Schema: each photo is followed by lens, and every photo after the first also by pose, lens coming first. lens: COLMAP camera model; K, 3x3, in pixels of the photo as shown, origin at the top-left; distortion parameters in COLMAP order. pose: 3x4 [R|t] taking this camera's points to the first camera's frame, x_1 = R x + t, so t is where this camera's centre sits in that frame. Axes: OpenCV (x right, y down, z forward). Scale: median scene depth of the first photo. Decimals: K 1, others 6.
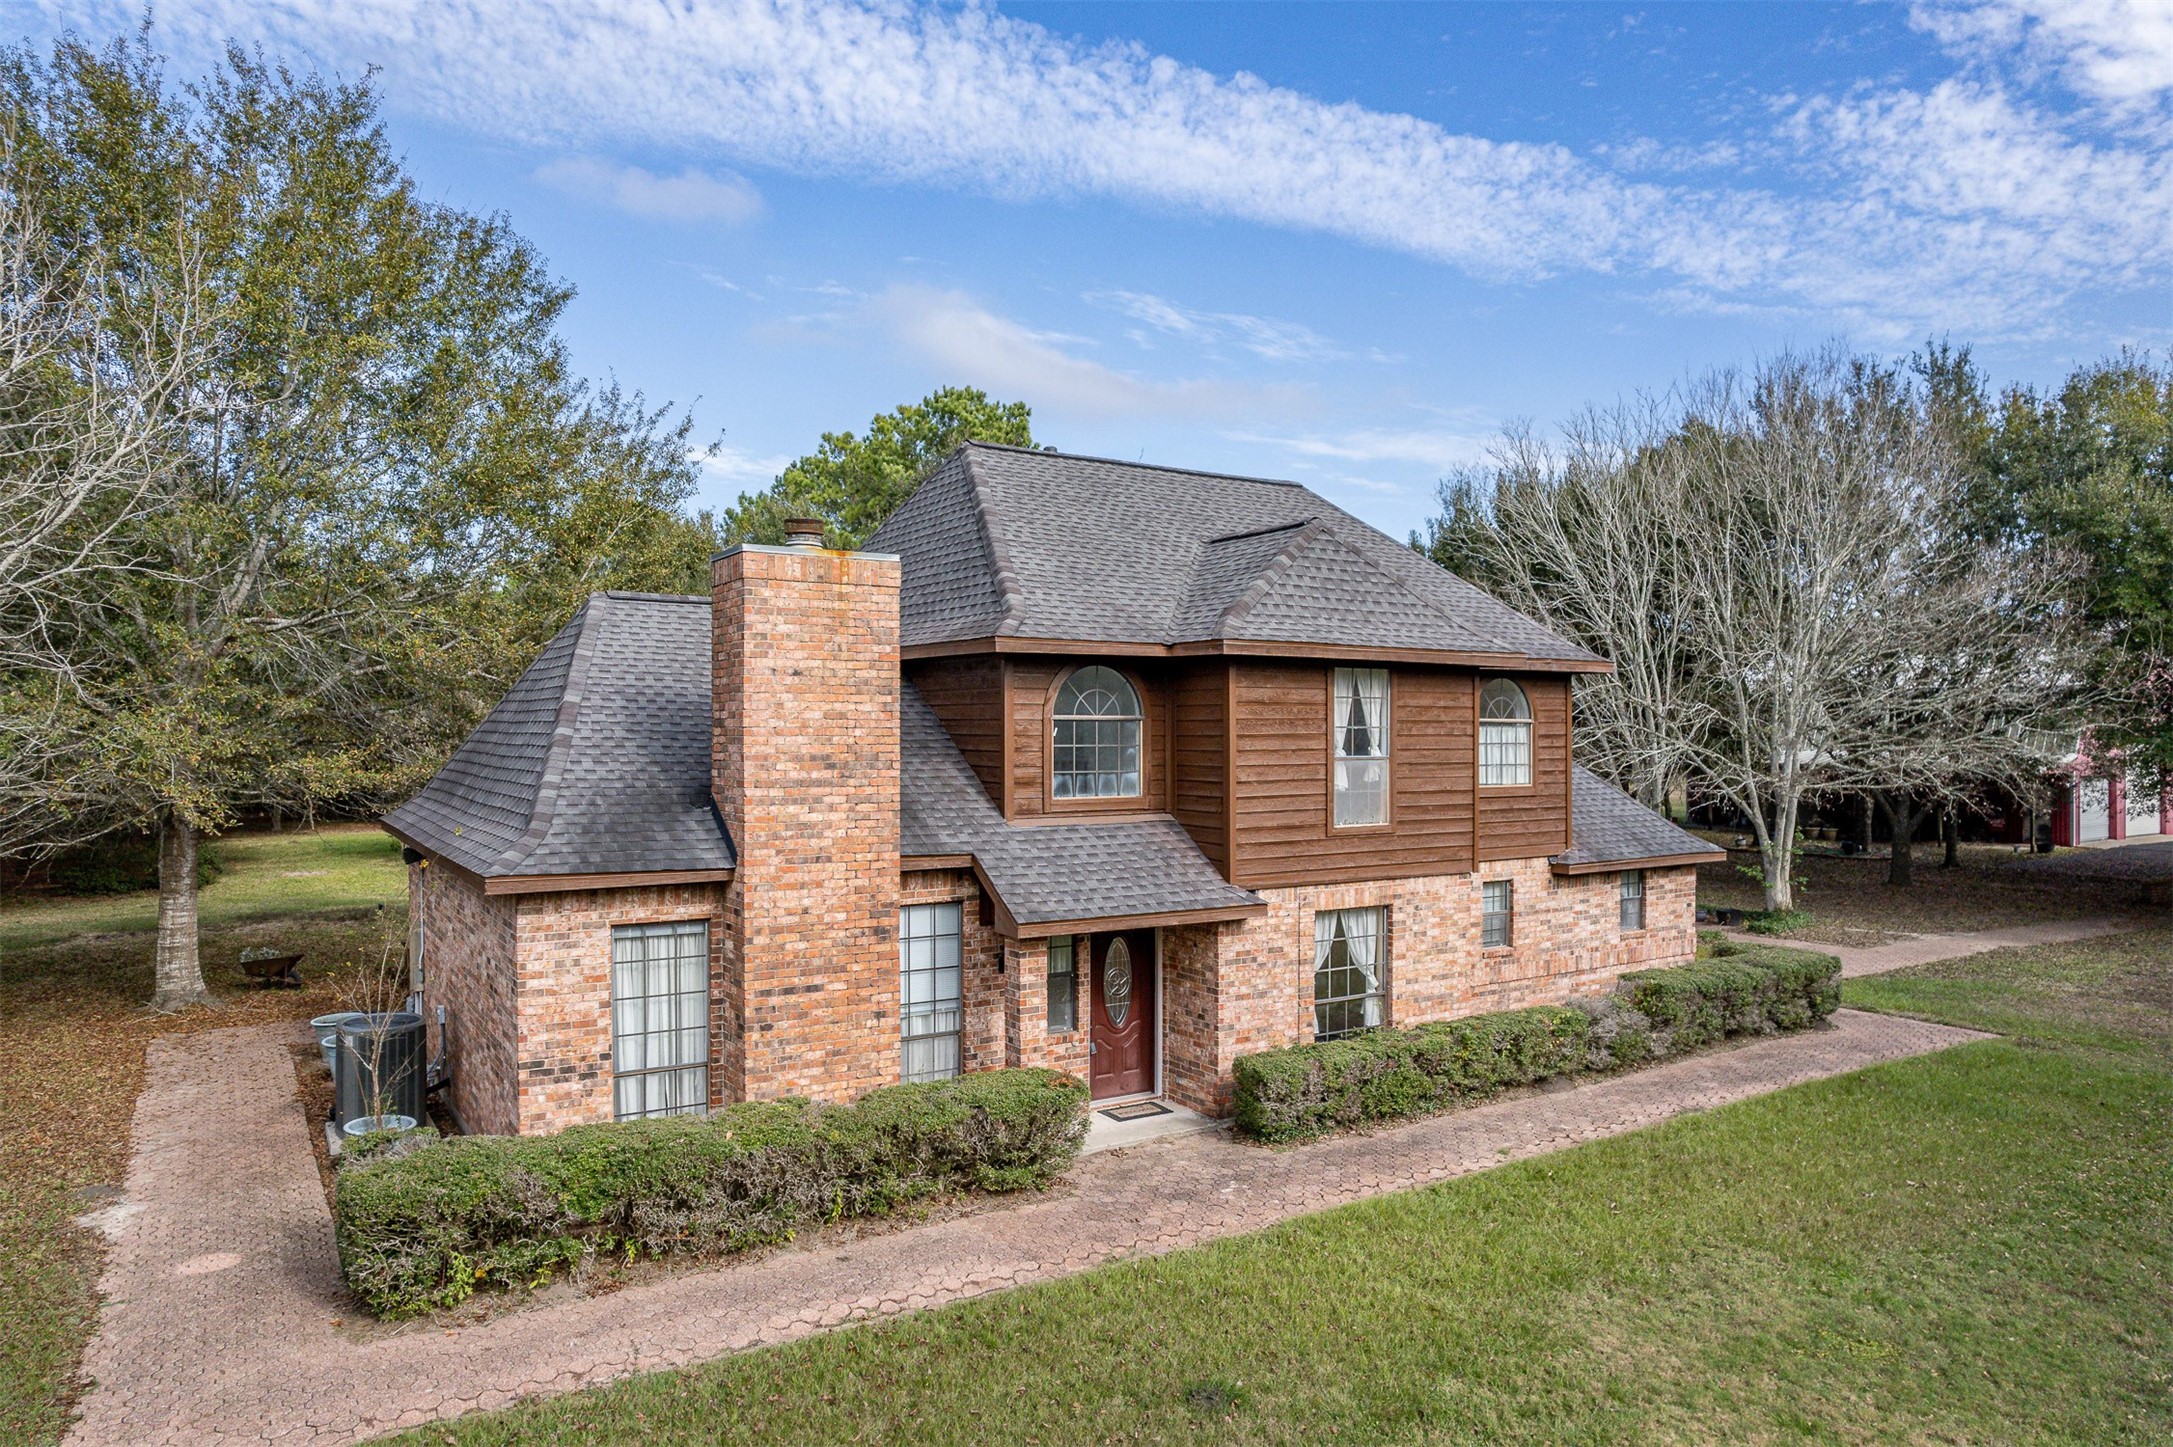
lens RADIAL K [[1416.1, 0, 1081.9], [0, 1416.1, 696.5], [0, 0, 1]] dist [-0.072670, 0.059217]
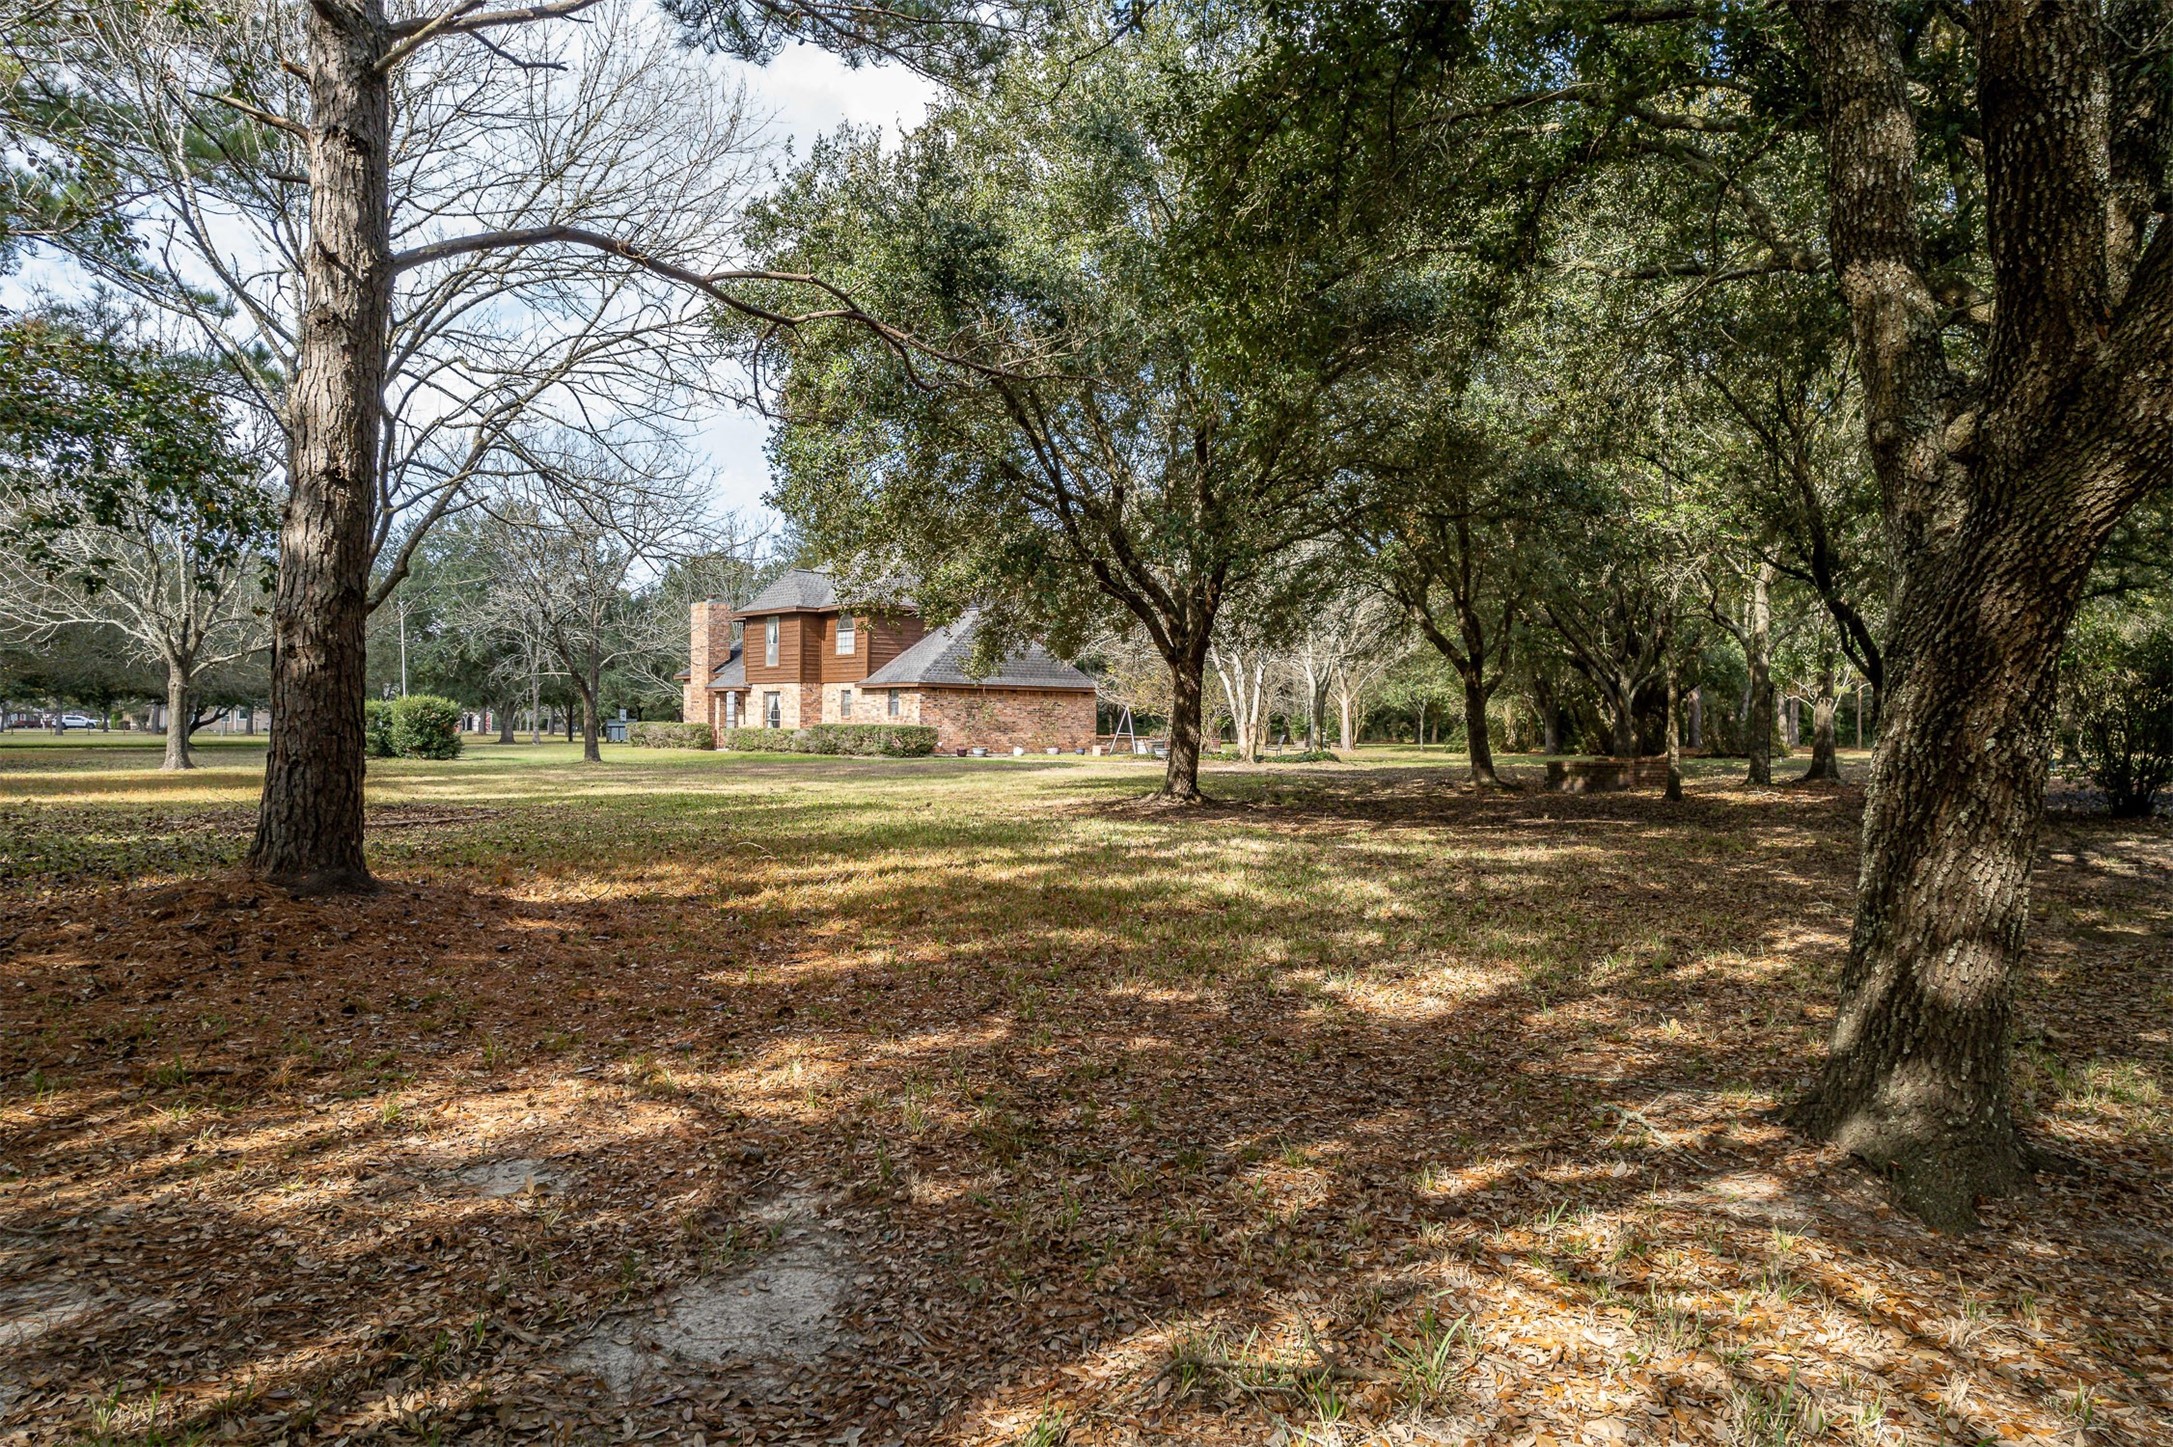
lens RADIAL K [[1416.1, 0, 1089.9], [0, 1416.1, 723.1], [0, 0, 1]] dist [-0.072670, 0.059217]
pose [[0.175588, -0.003563, -0.984457, 3.640643], [0.014084, 0.999900, -0.001107, 0.246070], [0.984363, -0.013671, 0.175620, 1.200222]]
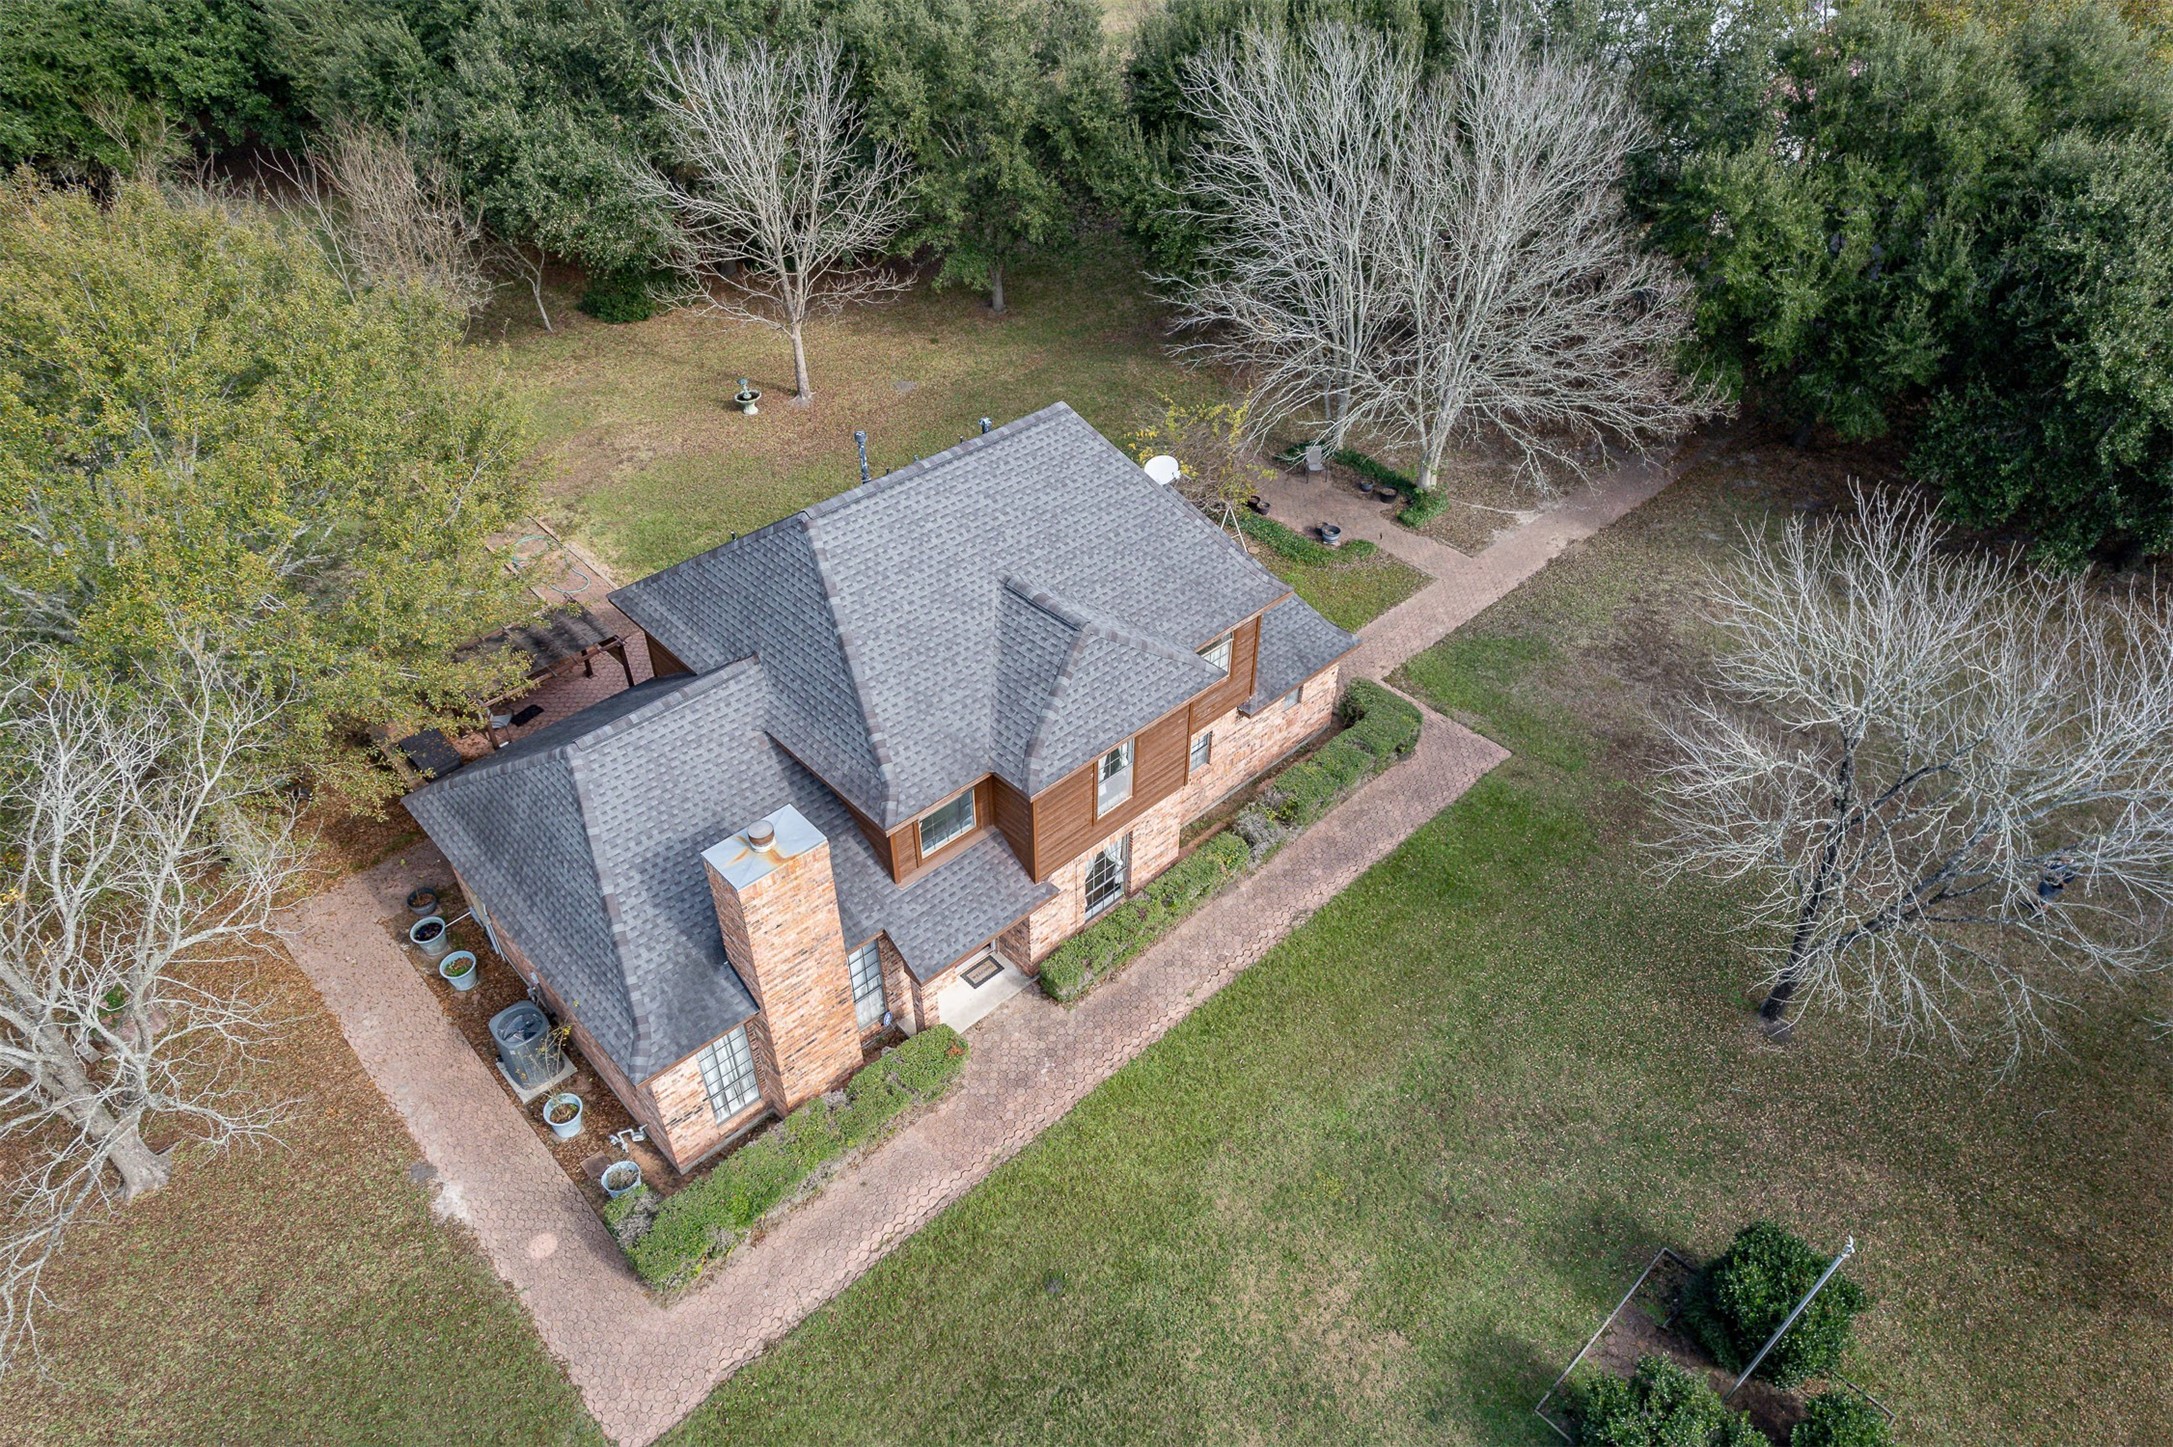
lens RADIAL K [[1416.1, 0, 1089.9], [0, 1416.1, 728.1], [0, 0, 1]] dist [-0.072670, 0.059217]
pose [[0.981566, -0.117913, 0.150417, -0.056610], [-0.009849, 0.754756, 0.655932, -1.048919], [-0.190871, -0.645322, 0.739681, -0.099598]]
